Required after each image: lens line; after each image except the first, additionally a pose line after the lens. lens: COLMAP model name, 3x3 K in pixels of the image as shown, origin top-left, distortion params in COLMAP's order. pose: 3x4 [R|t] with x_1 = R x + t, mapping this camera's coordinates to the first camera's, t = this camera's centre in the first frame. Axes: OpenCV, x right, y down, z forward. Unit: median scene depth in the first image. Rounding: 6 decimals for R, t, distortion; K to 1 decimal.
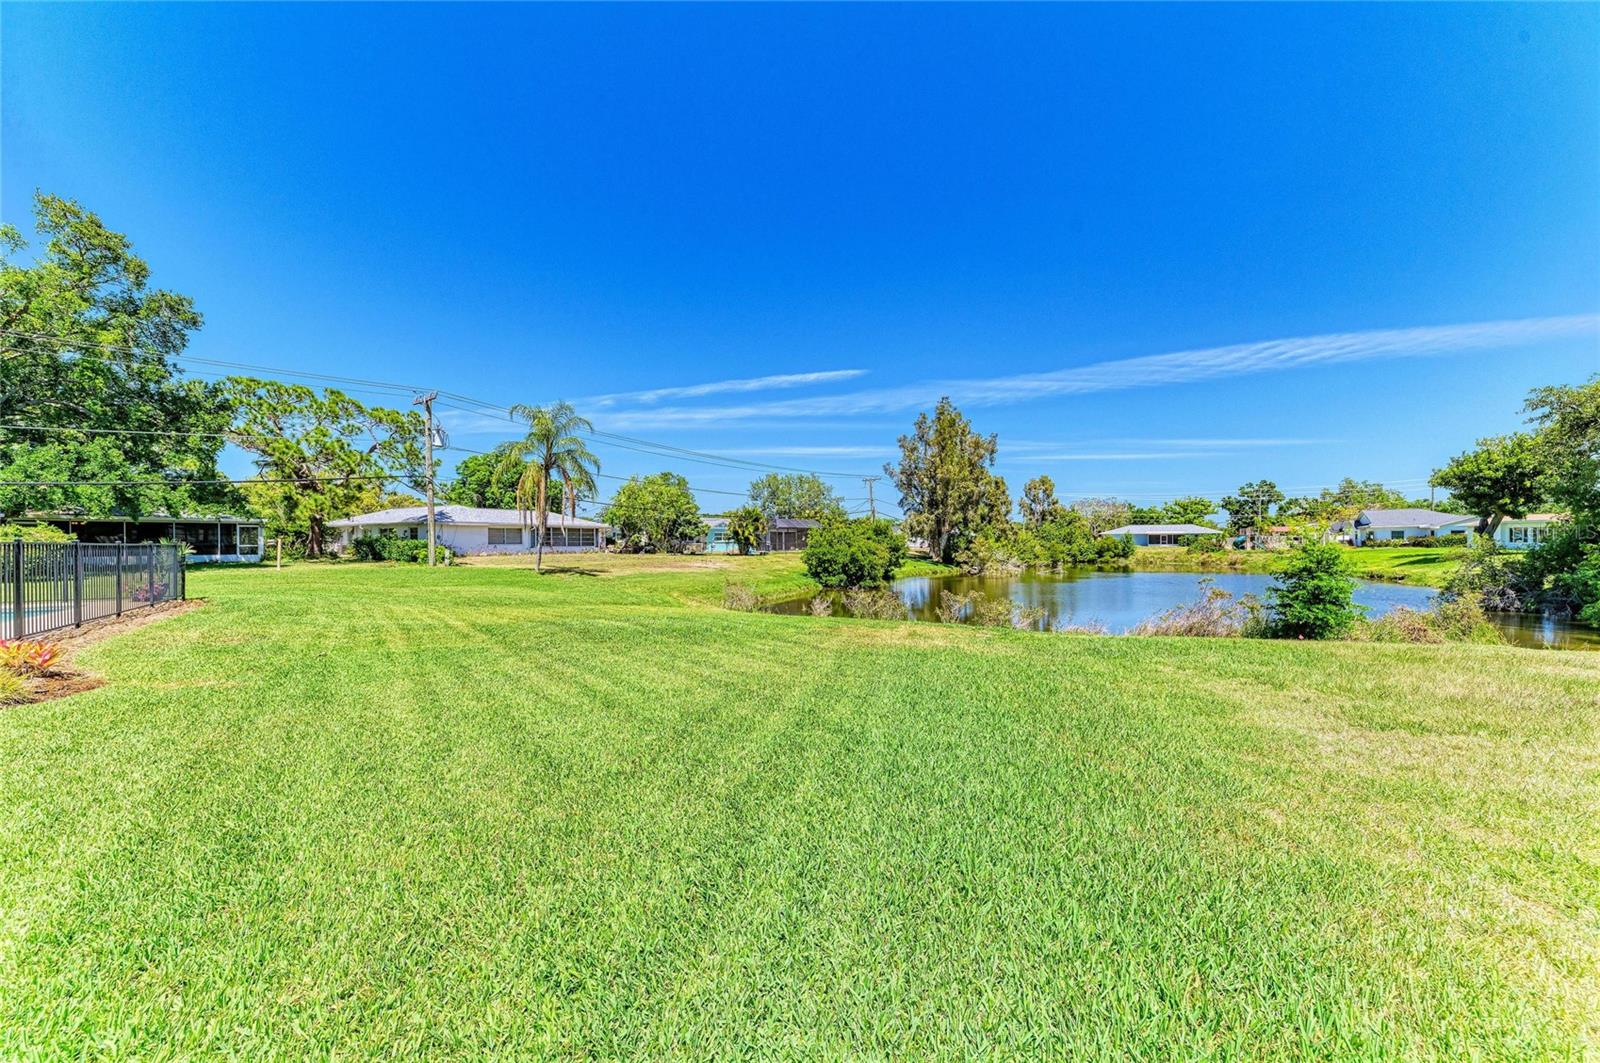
lens RADIAL K [[620.7, 0, 807.8], [0, 620.7, 543.1], [0, 0, 1]] dist [0.020875, -0.007157]
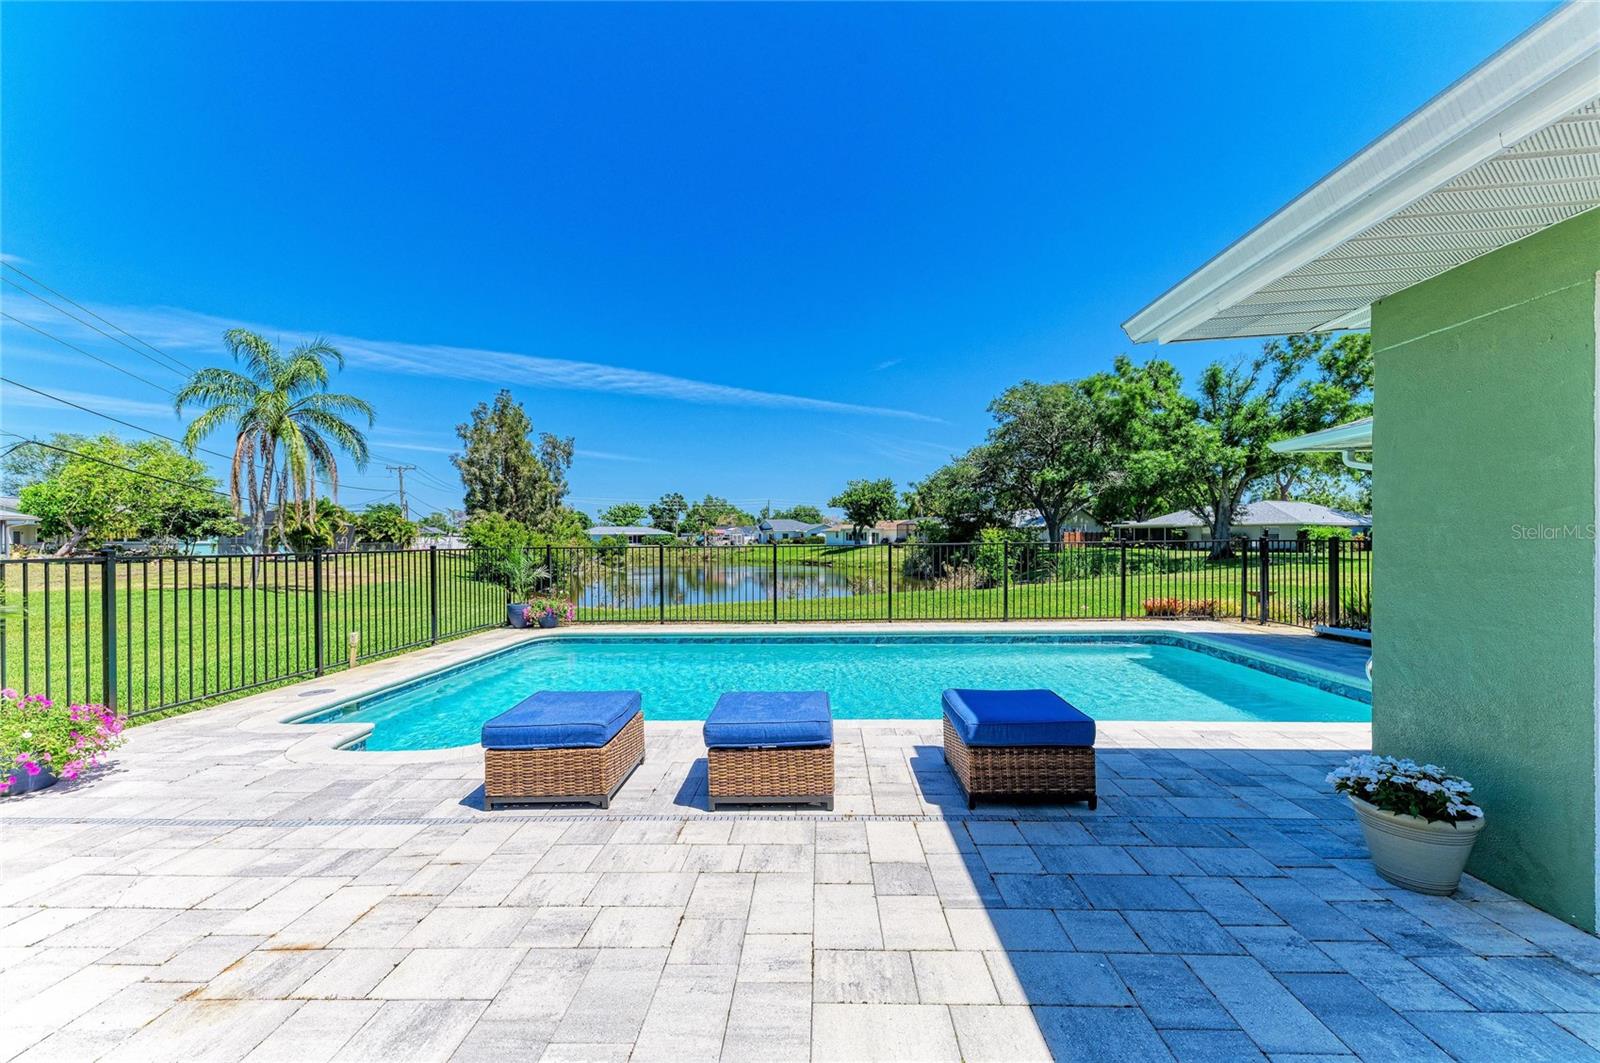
lens RADIAL K [[619.8, 0, 806.6], [0, 619.8, 540.3], [0, 0, 1]] dist [0.016050, -0.000195]
pose [[0.589426, -0.002352, 0.807819, -0.289972], [0.005283, 0.999986, -0.000944, -0.001082], [-0.807805, 0.004824, 0.589430, 0.066933]]
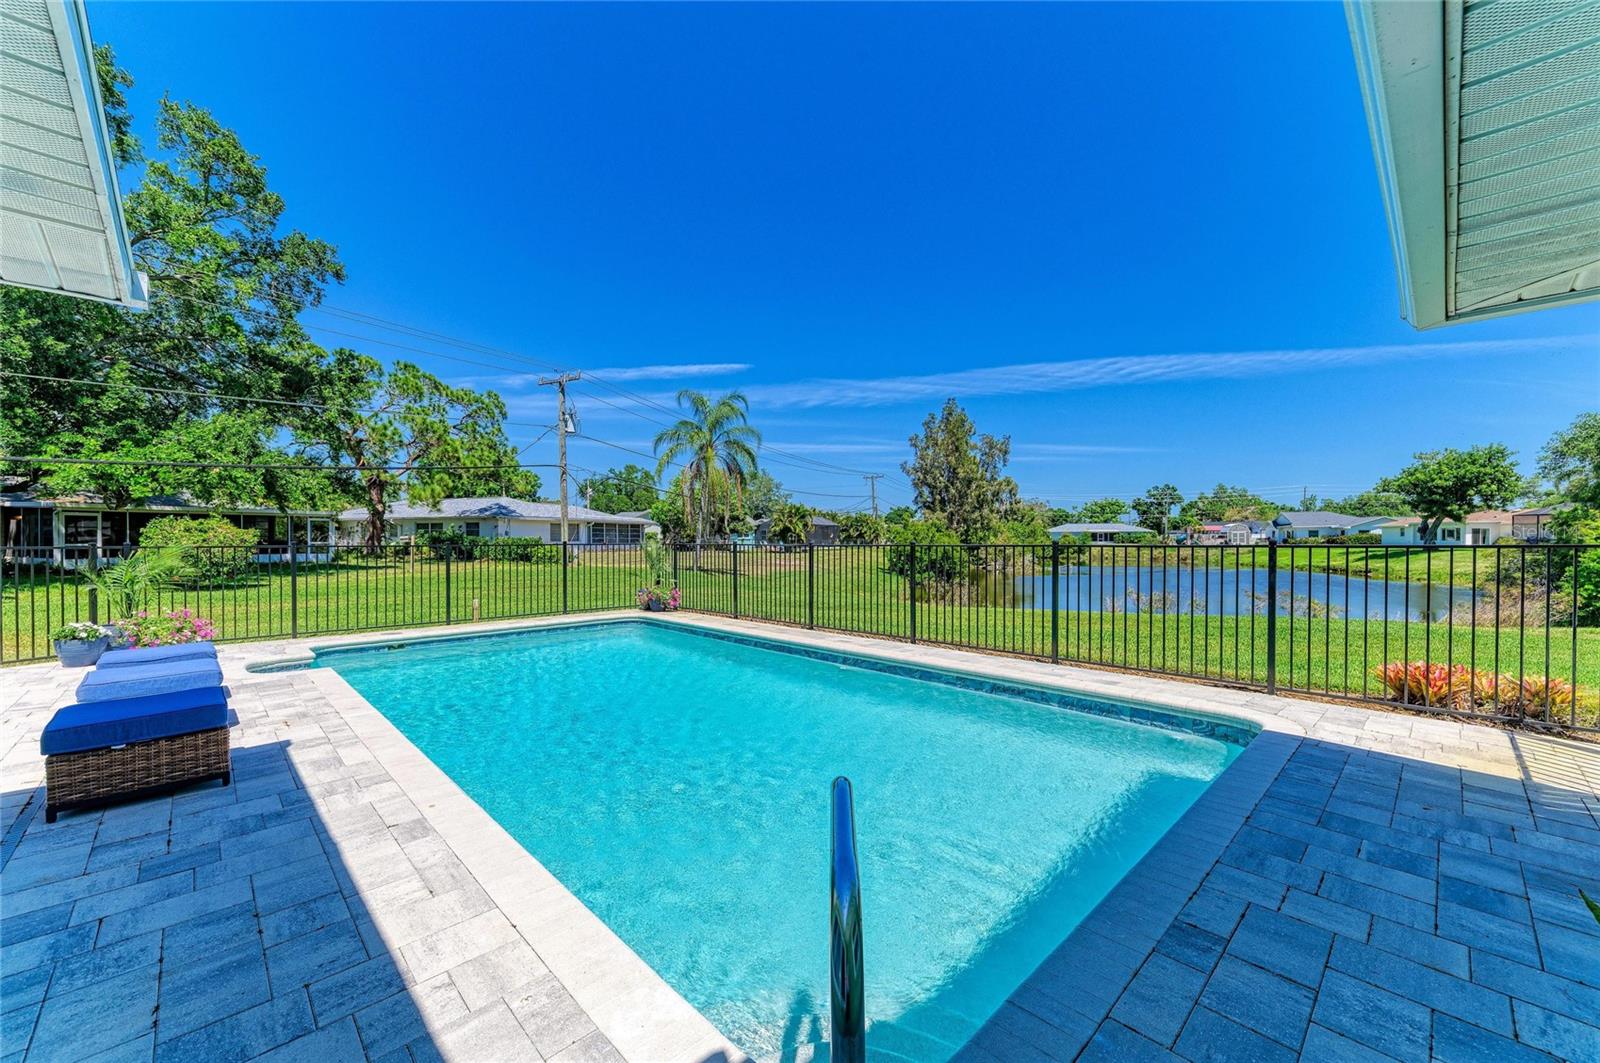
lens RADIAL K [[620.7, 0, 807.8], [0, 620.7, 543.1], [0, 0, 1]] dist [0.020875, -0.007157]
pose [[0.984614, 0.000803, 0.174742, -0.201094], [-0.001878, 0.999980, 0.005985, -0.001072], [-0.174734, -0.006222, 0.984596, 0.027003]]
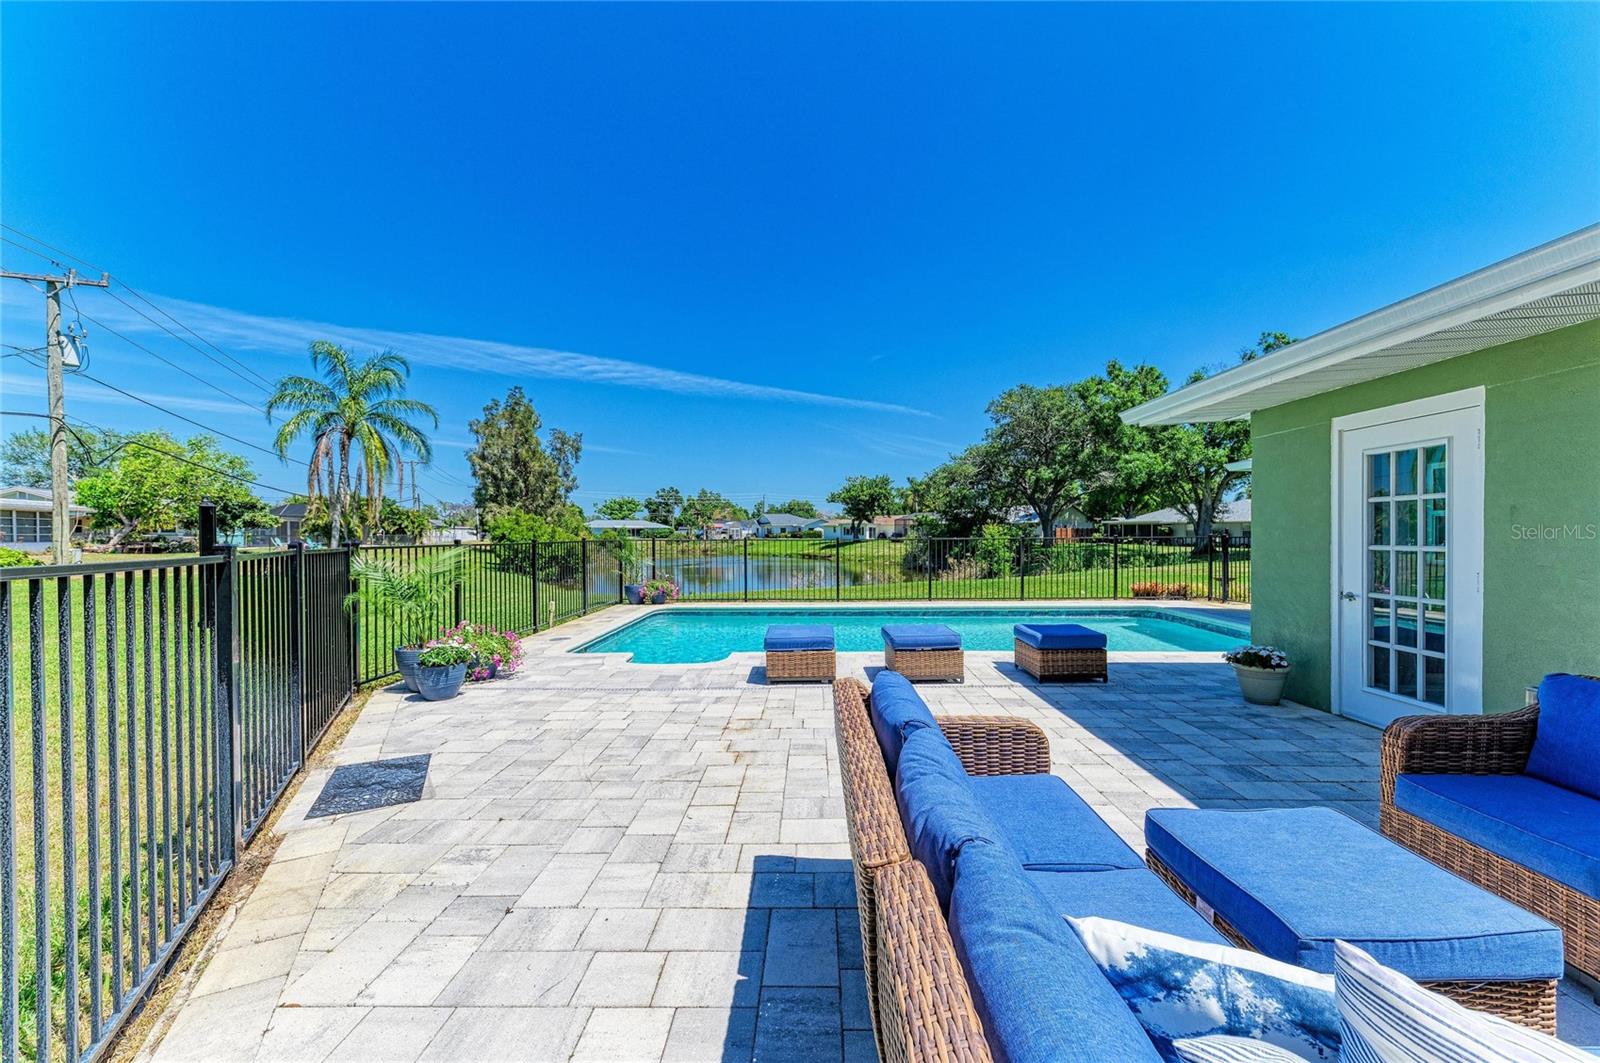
lens RADIAL K [[620.7, 0, 807.8], [0, 620.7, 543.1], [0, 0, 1]] dist [0.020875, -0.007157]
pose [[0.575025, -0.010645, 0.818067, -0.329905], [0.000315, 0.999918, 0.012790, -0.001190], [-0.818136, -0.007096, 0.574981, 0.061739]]
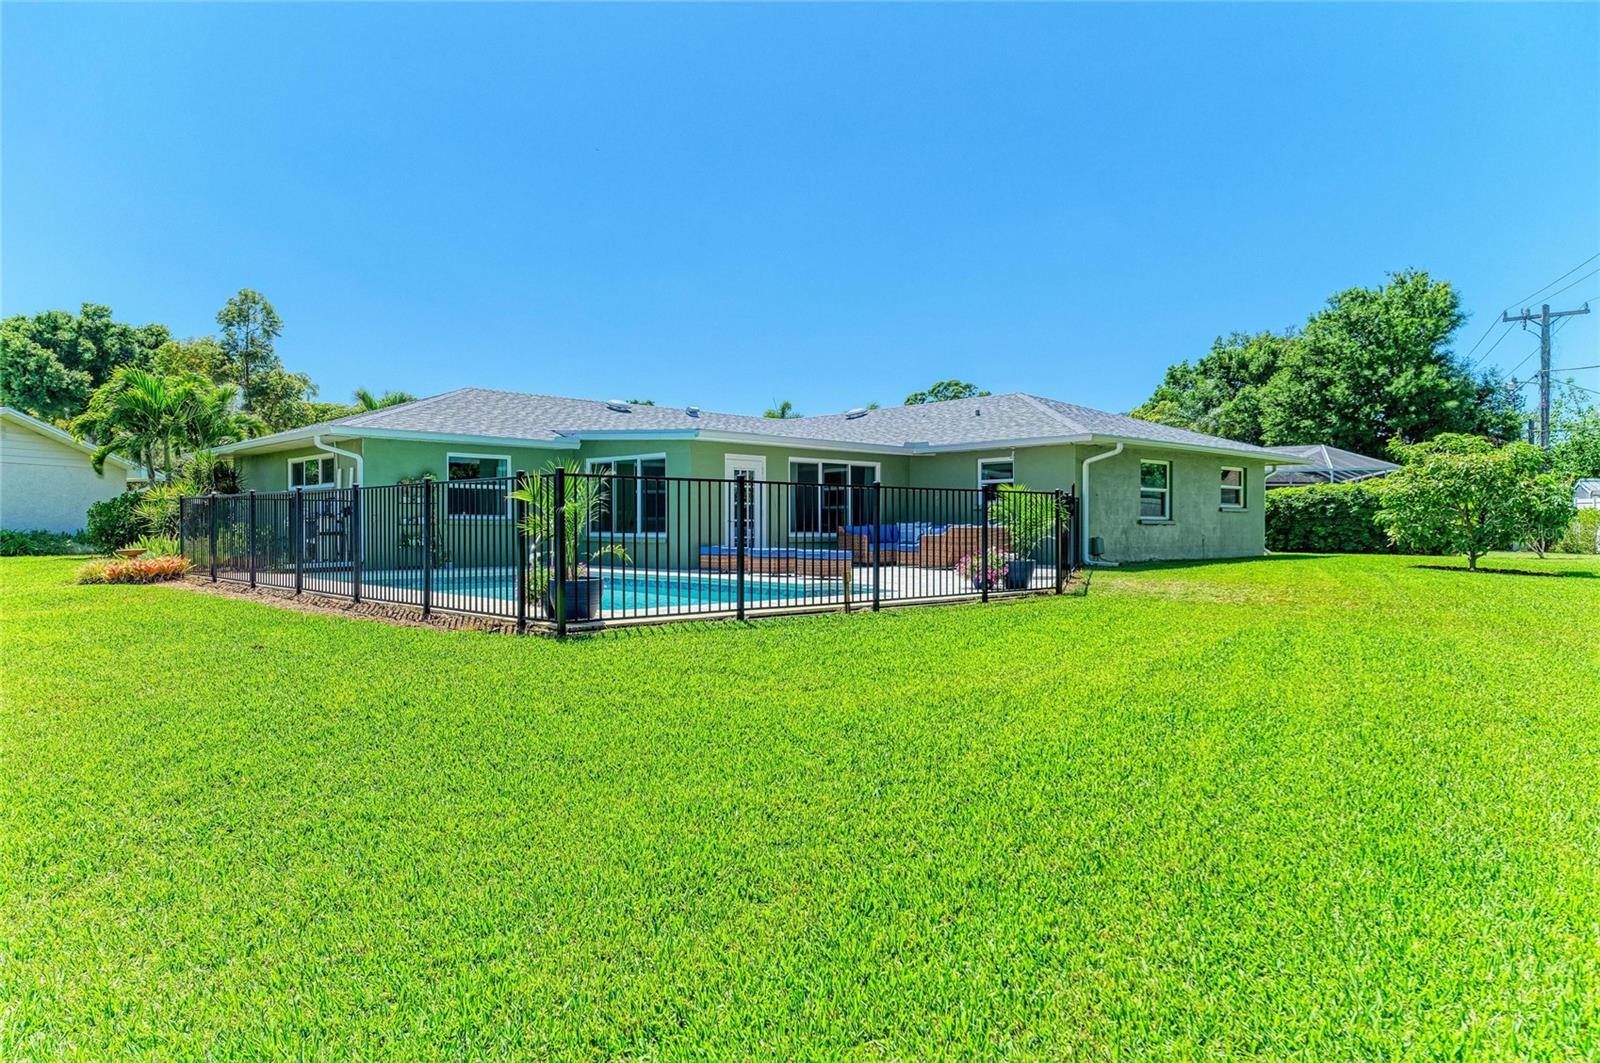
lens RADIAL K [[1042.4, 0, 806.4], [0, 1042.4, 537.2], [0, 0, 1]] dist [0.036354, -0.015778]
pose [[-0.986930, 0.005049, -0.161072, -0.220876], [0.002975, 0.999910, 0.013113, 0.005623], [0.161124, 0.012462, -0.986855, 0.335017]]
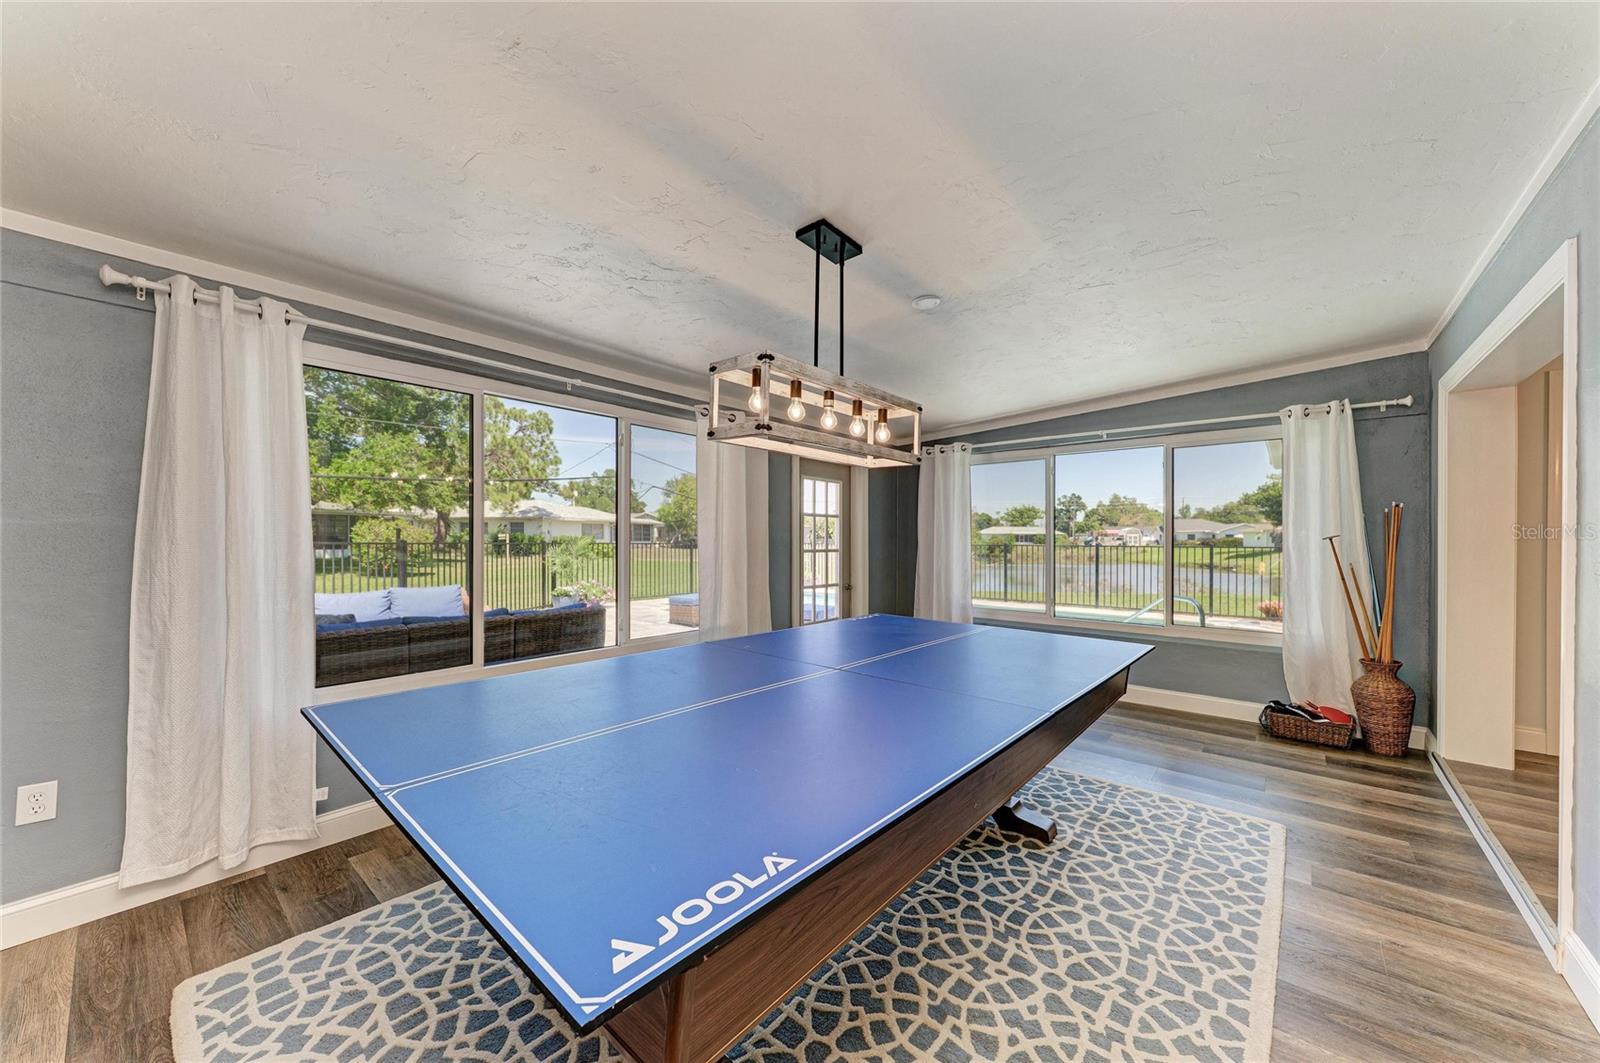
lens RADIAL K [[573.3, 0, 800.3], [0, 573.3, 537.2], [0, 0, 1]] dist [0.000824, 0.000060]
pose [[0.966173, 0.009203, 0.257731, -0.268427], [-0.008774, 0.999958, -0.002812, -0.001716], [-0.257746, 0.000456, 0.966213, -0.020173]]
